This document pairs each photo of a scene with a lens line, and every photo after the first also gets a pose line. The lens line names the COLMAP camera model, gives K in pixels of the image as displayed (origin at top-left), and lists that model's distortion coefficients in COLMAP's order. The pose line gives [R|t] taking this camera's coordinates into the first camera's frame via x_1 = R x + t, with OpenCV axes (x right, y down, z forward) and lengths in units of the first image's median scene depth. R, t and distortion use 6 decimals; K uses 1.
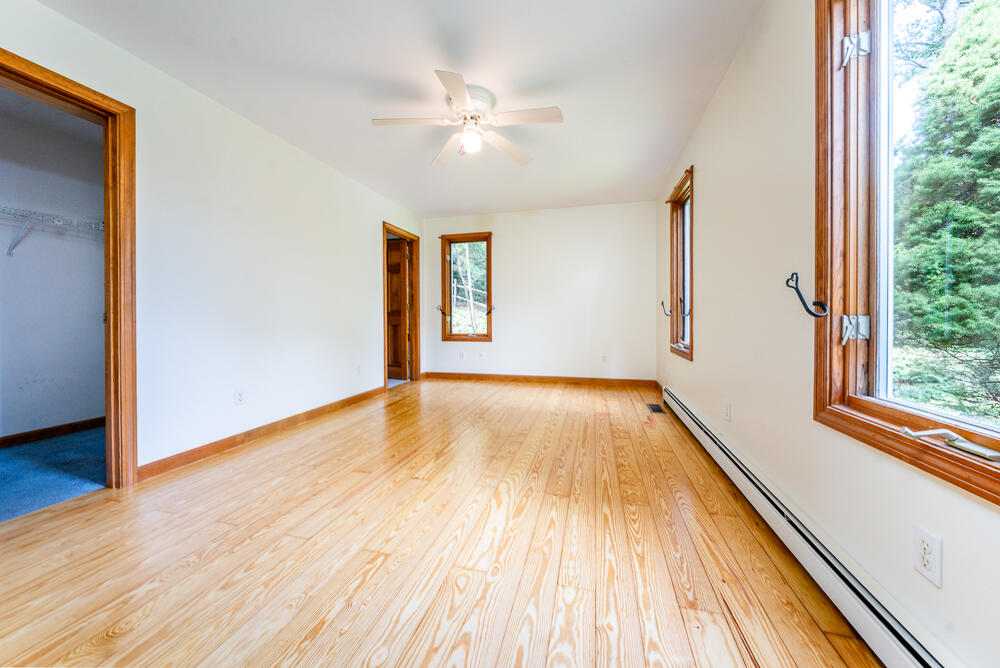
lens RADIAL K [[348.4, 0, 508.9], [0, 348.4, 318.8], [0, 0, 1]] dist [-0.008319, 0.000574]
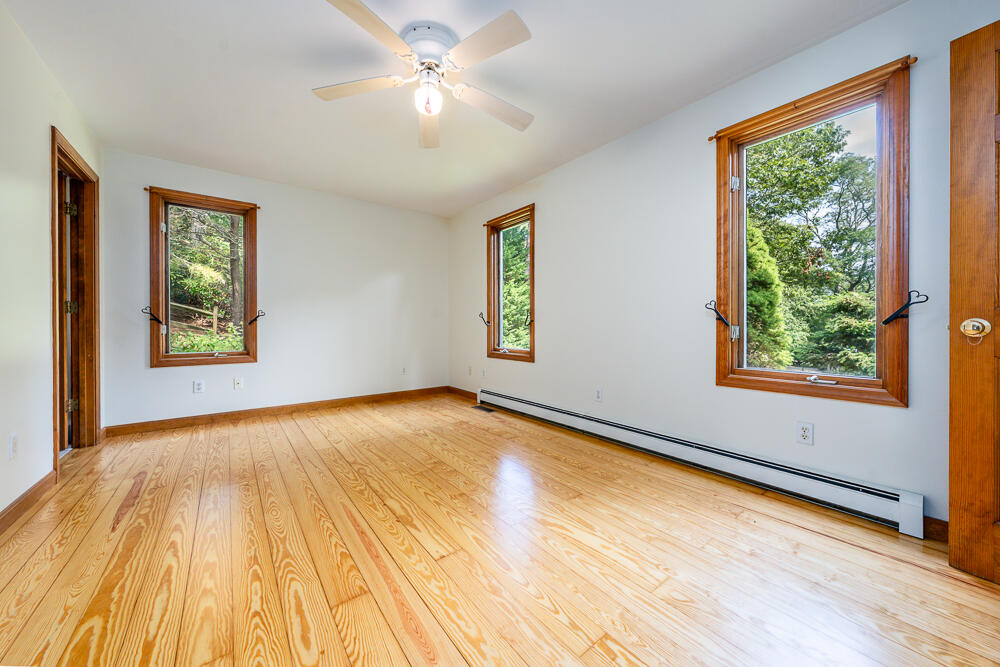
lens RADIAL K [[348.4, 0, 496.7], [0, 348.4, 329.2], [0, 0, 1]] dist [-0.008319, 0.000574]
pose [[0.626033, -0.005974, 0.779774, -0.568341], [0.003477, 0.999982, 0.004870, -0.002752], [-0.779789, -0.000337, 0.626042, 0.366897]]
